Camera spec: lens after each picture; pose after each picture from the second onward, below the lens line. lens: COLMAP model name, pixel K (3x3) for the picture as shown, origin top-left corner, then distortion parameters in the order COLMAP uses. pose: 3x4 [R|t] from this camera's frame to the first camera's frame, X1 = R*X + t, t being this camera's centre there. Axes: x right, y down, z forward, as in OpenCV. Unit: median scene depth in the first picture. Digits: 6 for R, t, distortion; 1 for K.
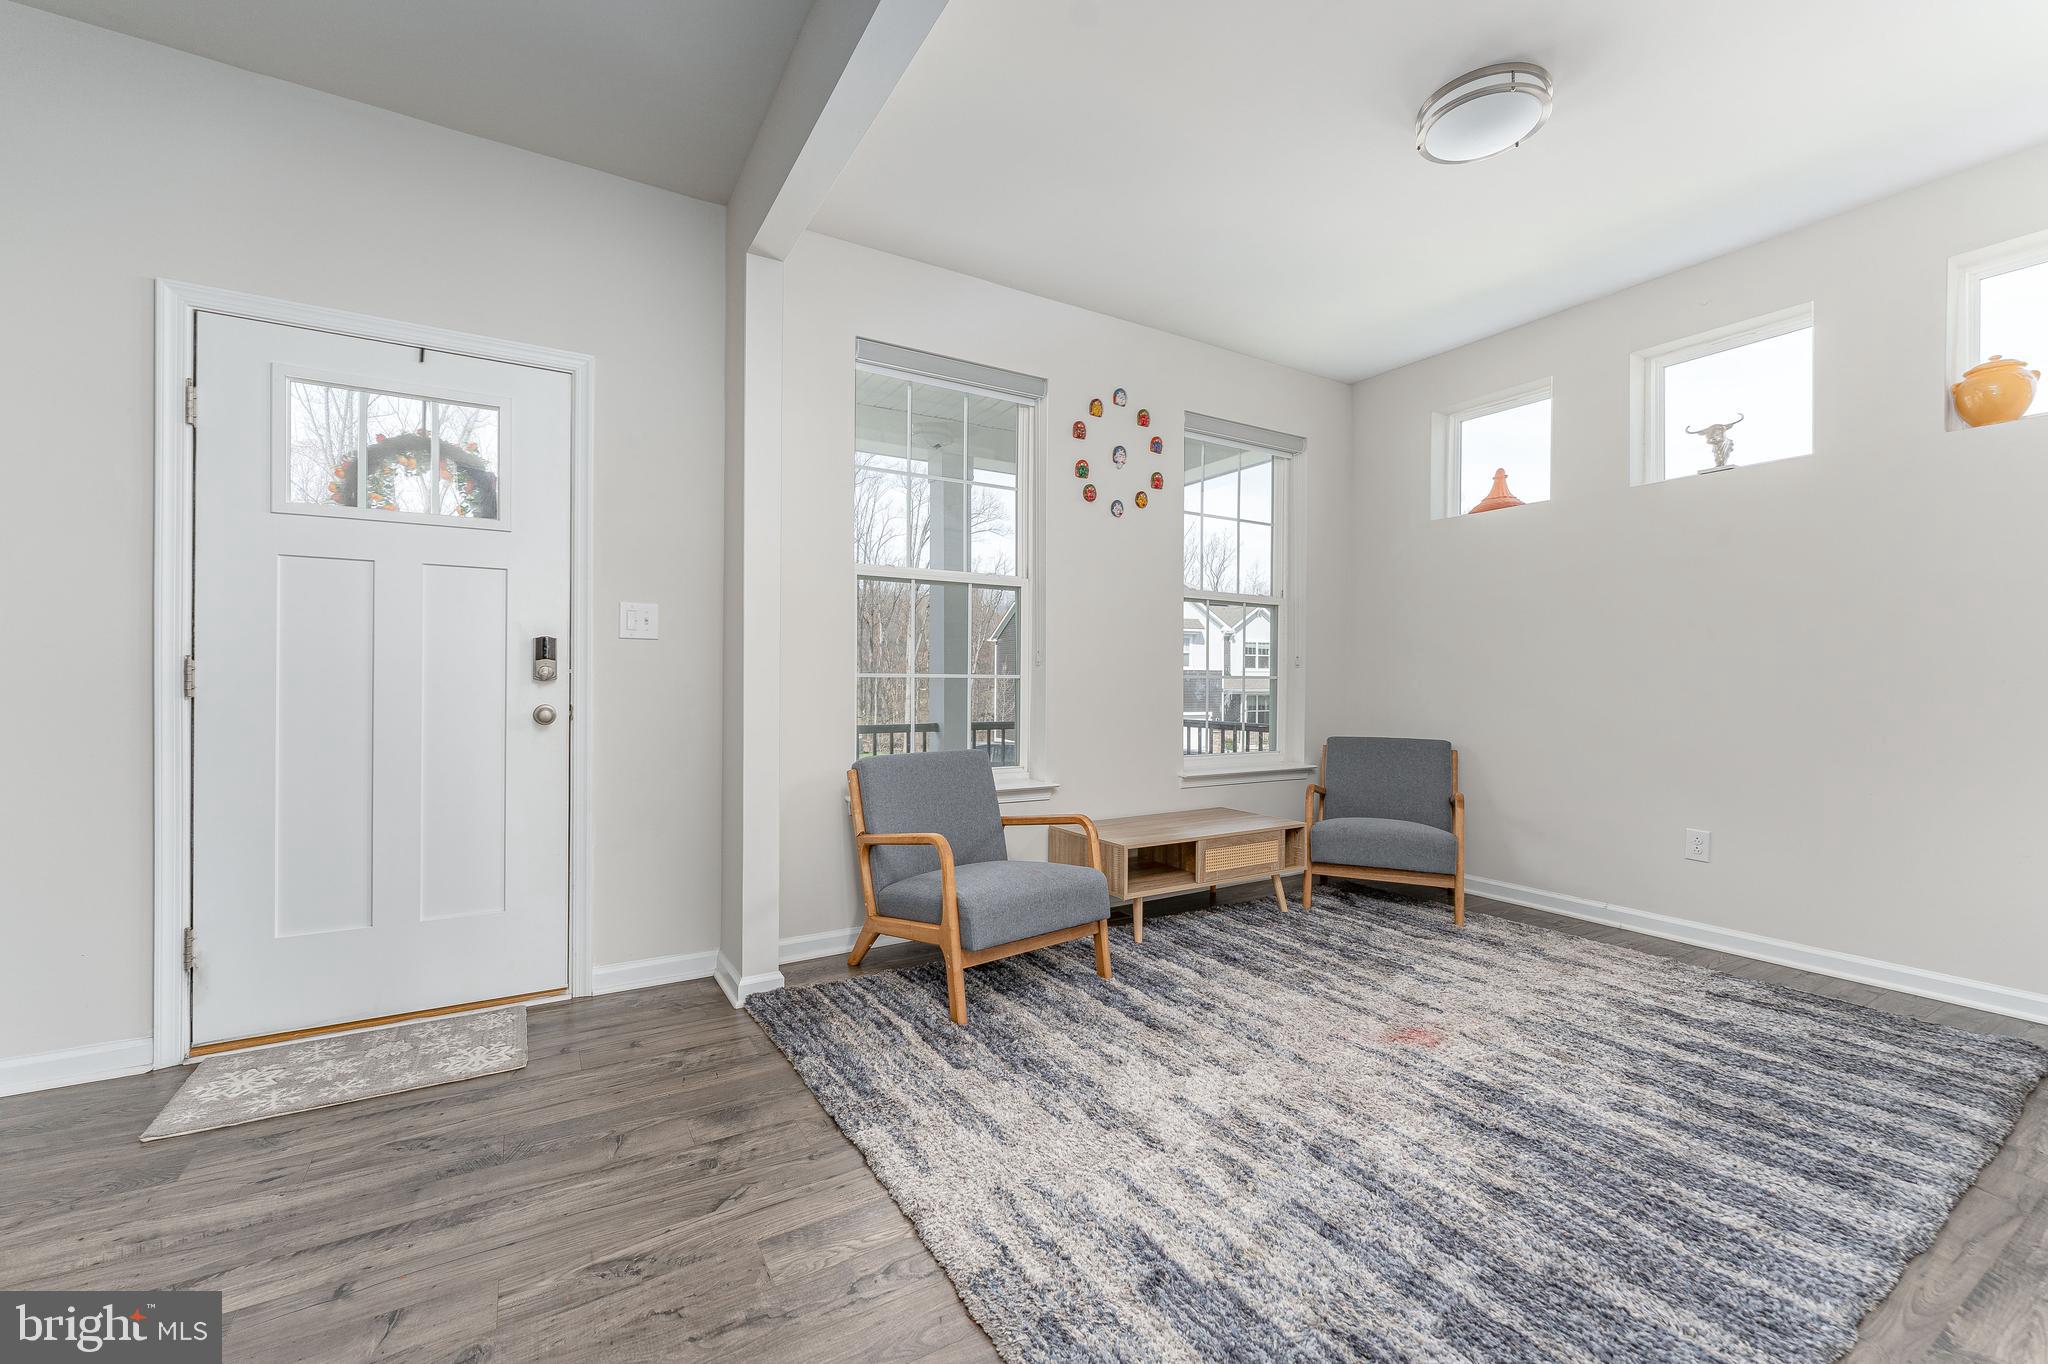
lens RADIAL K [[829.3, 0, 1011.5], [0, 829.3, 682.1], [0, 0, 1]] dist [-0.002564, -0.000201]
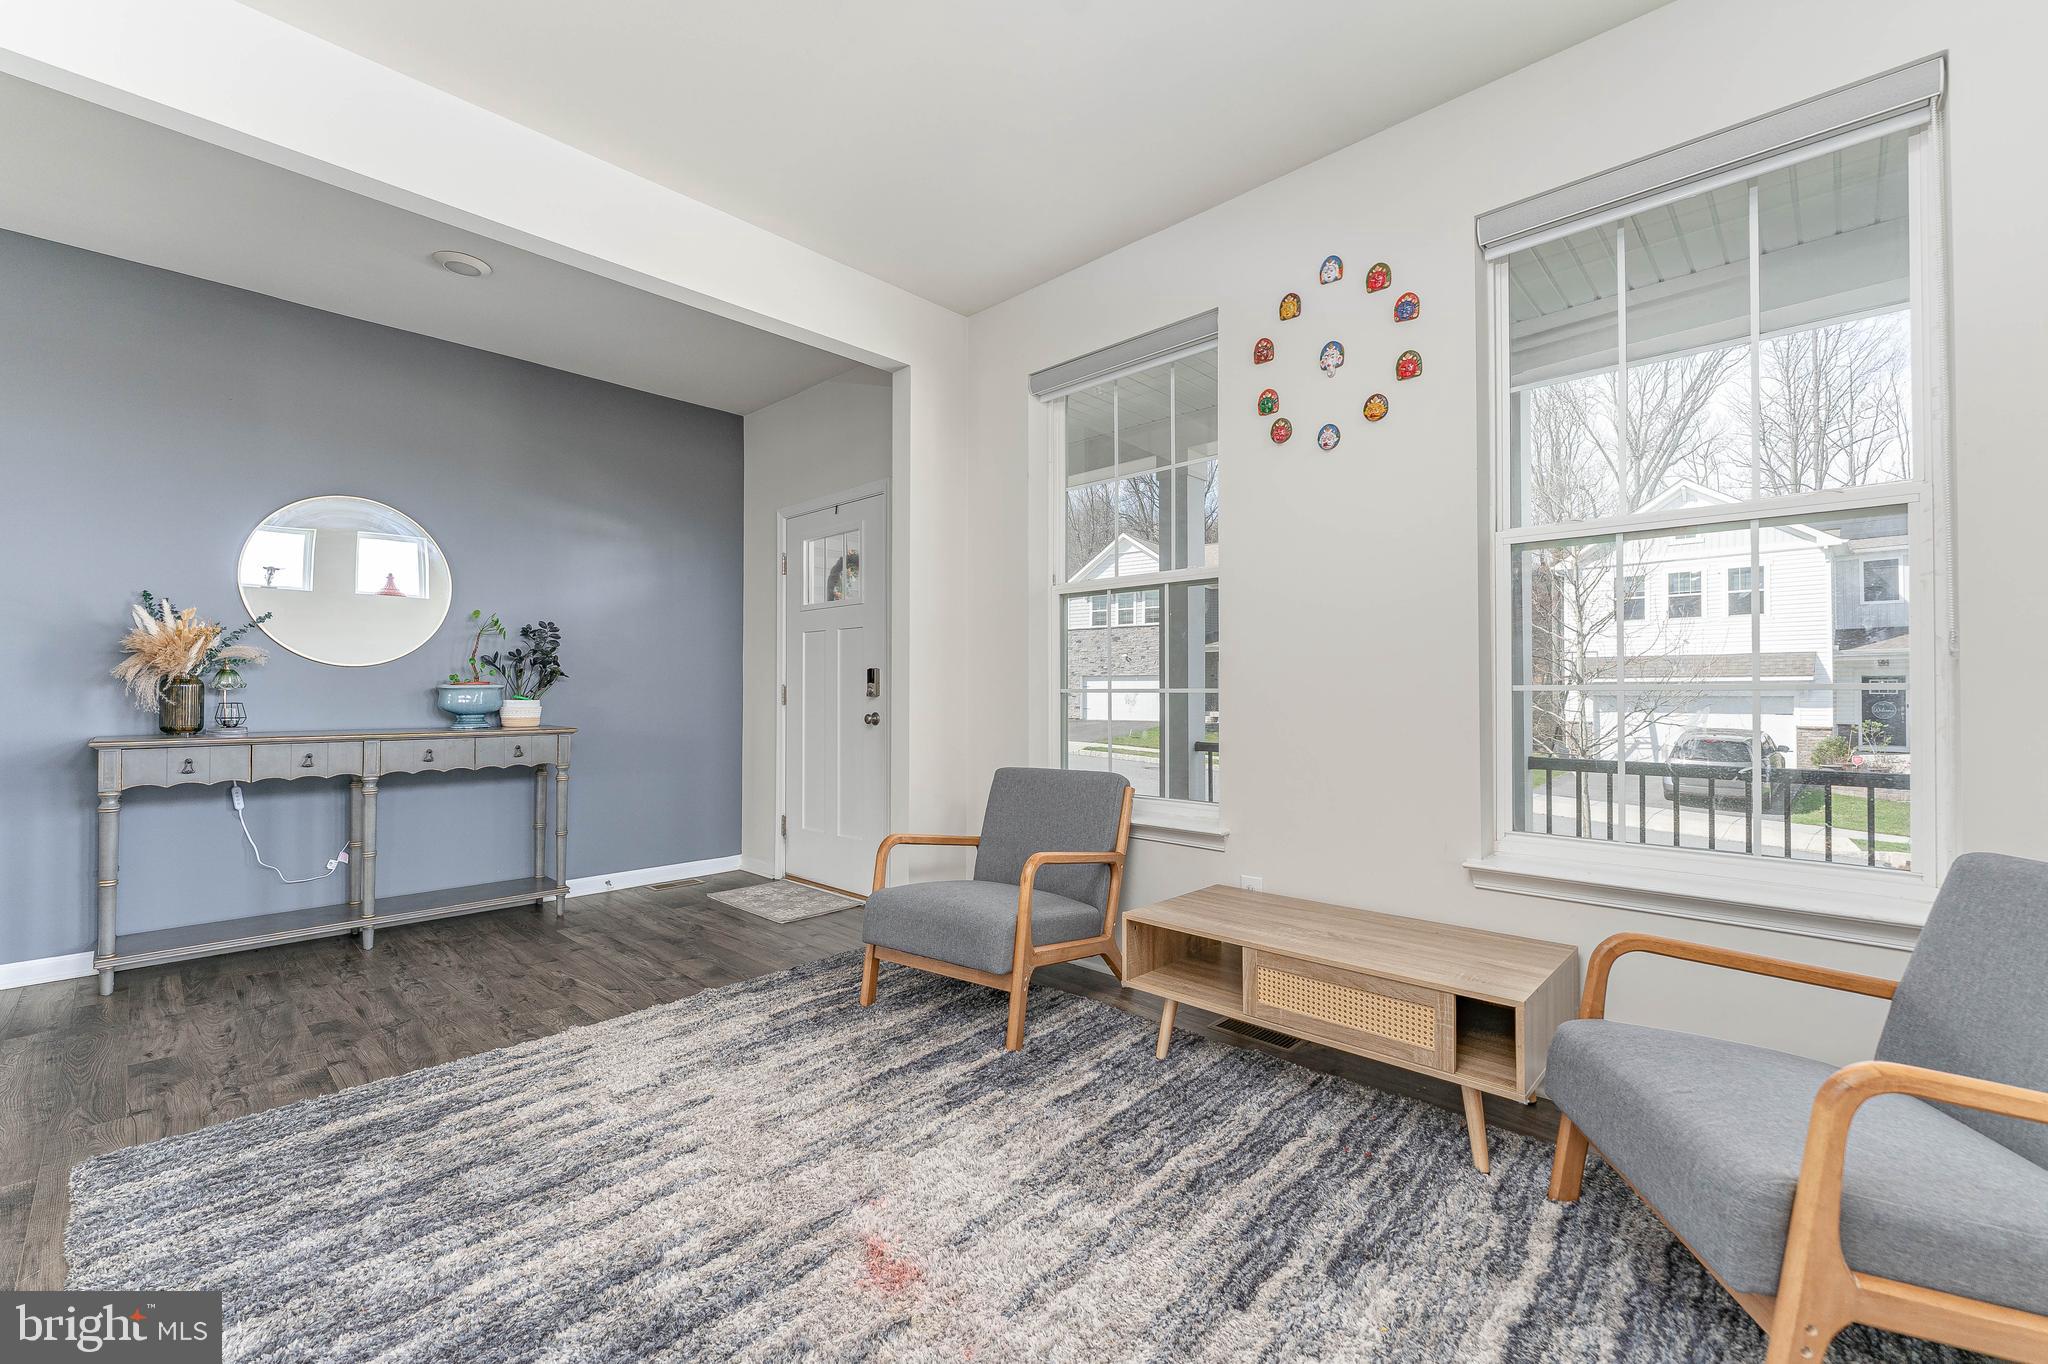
lens RADIAL K [[829.3, 0, 1012.4], [0, 829.3, 683.7], [0, 0, 1]] dist [-0.002564, -0.000201]
pose [[0.276934, -0.018386, -0.960713, 0.773199], [-0.004513, 0.999781, -0.020435, 0.004071], [0.960878, 0.009995, 0.276790, 0.638645]]
